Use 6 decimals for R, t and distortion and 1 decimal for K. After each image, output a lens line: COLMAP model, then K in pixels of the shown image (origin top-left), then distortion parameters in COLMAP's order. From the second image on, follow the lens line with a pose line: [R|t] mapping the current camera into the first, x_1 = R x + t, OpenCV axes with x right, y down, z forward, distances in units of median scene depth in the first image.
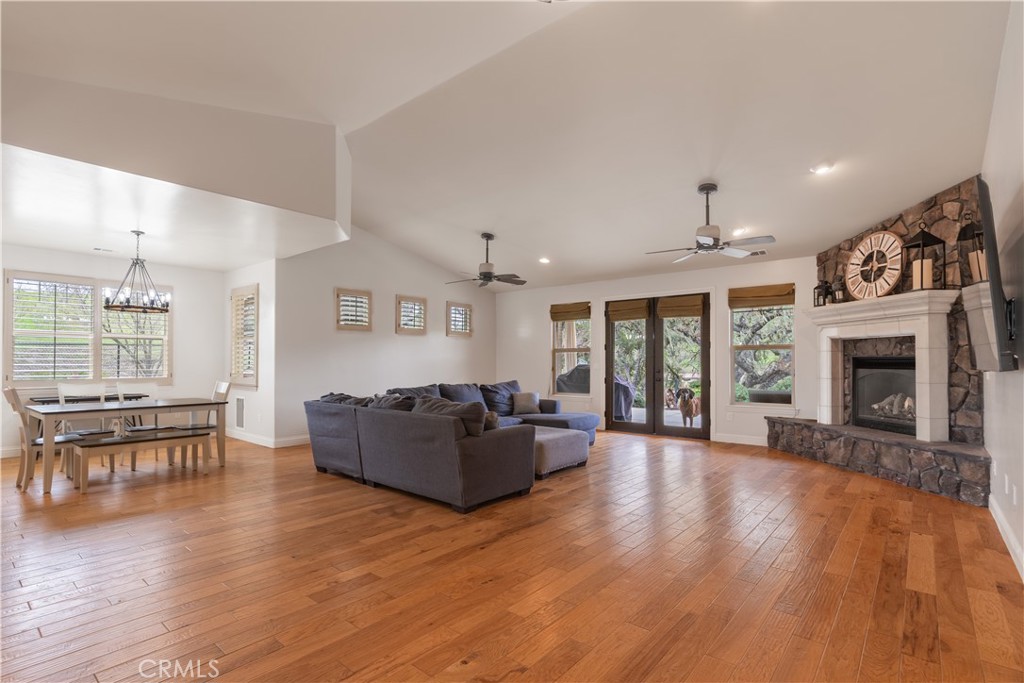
lens RADIAL K [[468.3, 0, 514.4], [0, 468.3, 360.1], [0, 0, 1]] dist [-0.004197, 0.001532]
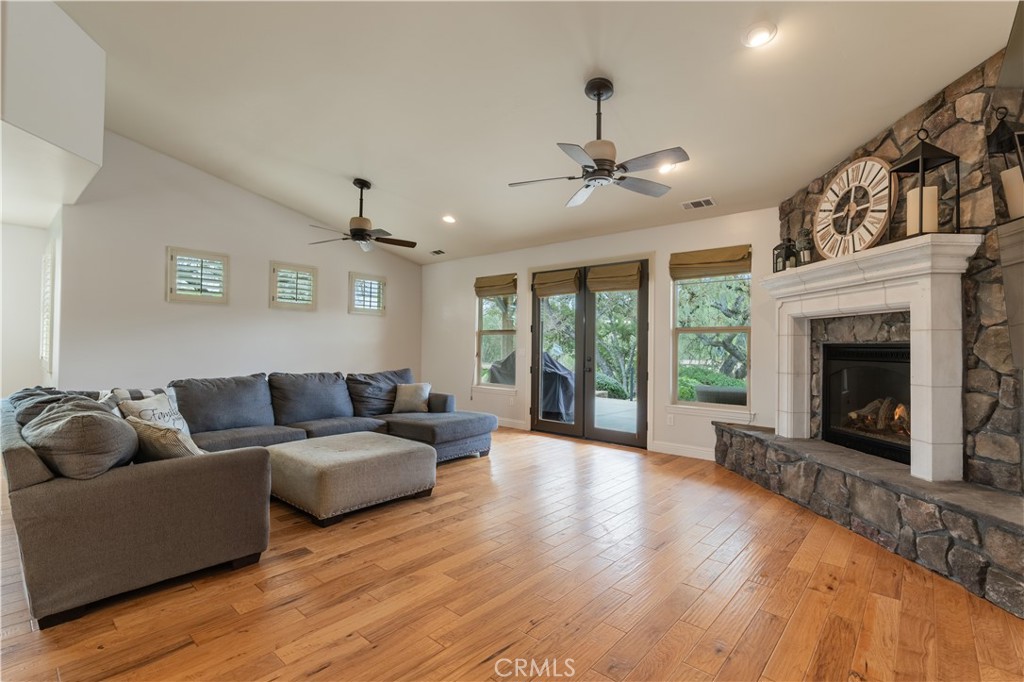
lens RADIAL K [[468.3, 0, 511.7], [0, 468.3, 342.3], [0, 0, 1]] dist [-0.004197, 0.001532]
pose [[0.999905, 0.012743, -0.005241, 0.267904], [-0.012774, 0.999900, -0.006008, 0.001605], [0.005163, 0.006074, 0.999968, 0.303082]]
